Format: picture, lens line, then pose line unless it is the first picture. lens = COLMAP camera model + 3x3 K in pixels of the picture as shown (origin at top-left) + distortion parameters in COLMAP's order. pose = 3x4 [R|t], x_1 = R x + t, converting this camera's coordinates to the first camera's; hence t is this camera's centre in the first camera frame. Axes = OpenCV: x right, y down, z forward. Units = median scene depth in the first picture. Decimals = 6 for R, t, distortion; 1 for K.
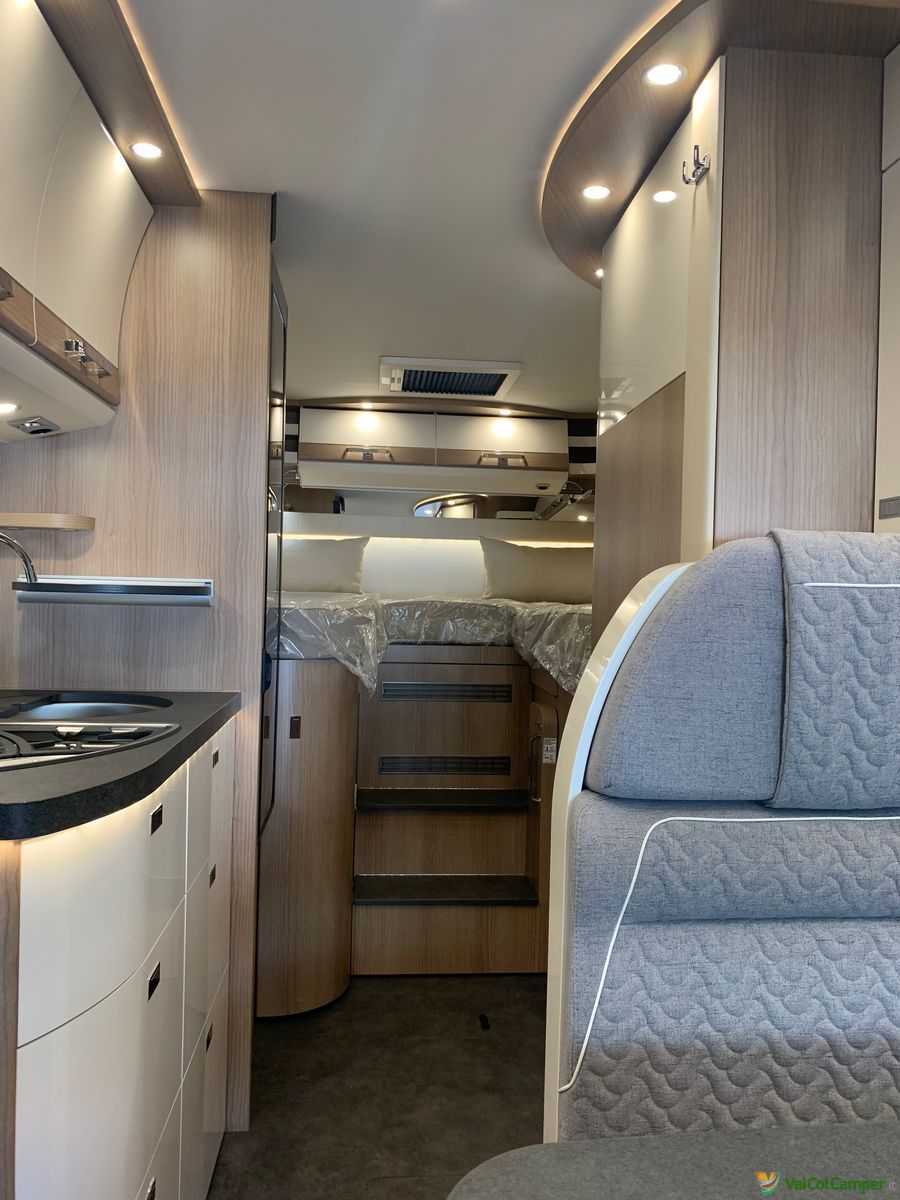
lens RADIAL K [[932.0, 0, 465.6], [0, 932.0, 596.7], [0, 0, 1]] dist [0.013088, -0.003129]
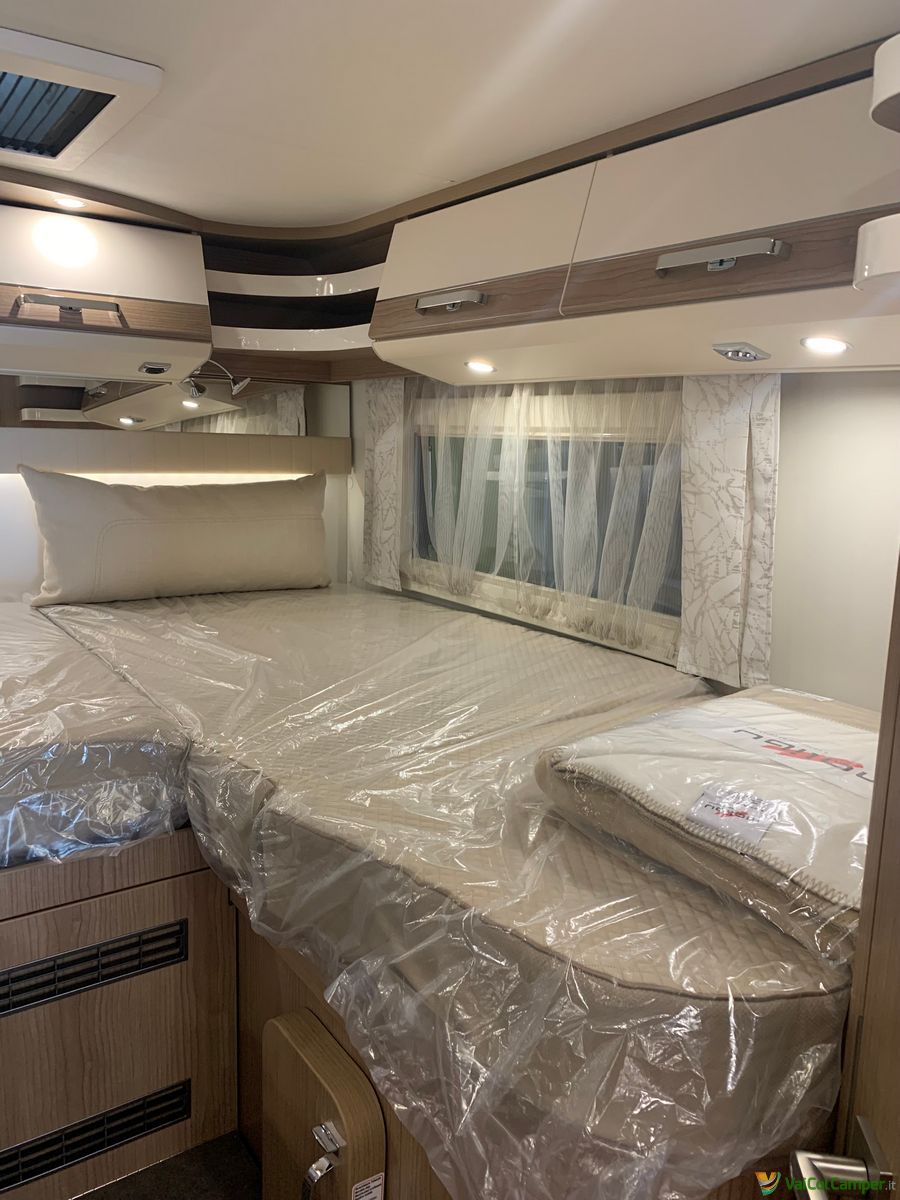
lens RADIAL K [[908.7, 0, 454.0], [0, 908.7, 588.9], [0, 0, 1]] dist [0.006817, -0.002964]
pose [[0.874140, -0.077747, 0.479411, -0.021954], [-0.011120, 0.983641, 0.179795, -0.095659], [-0.485547, -0.162497, 0.858975, 0.504047]]
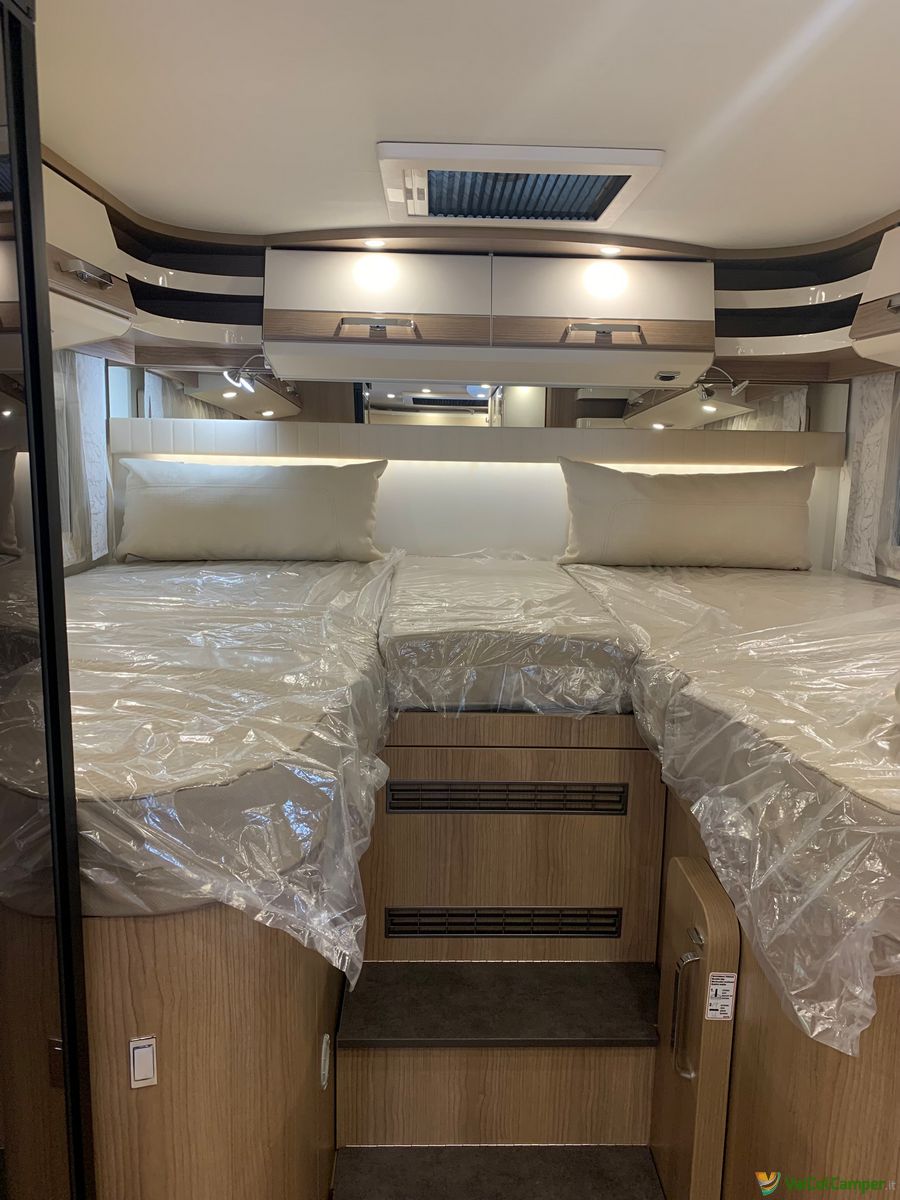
lens RADIAL K [[932.0, 0, 465.6], [0, 932.0, 596.7], [0, 0, 1]] dist [0.013088, -0.003129]
pose [[0.997777, 0.007659, -0.066193, -0.007648], [0.003790, 0.985241, 0.171130, -0.085127], [0.066526, -0.171000, 0.983022, 0.385545]]
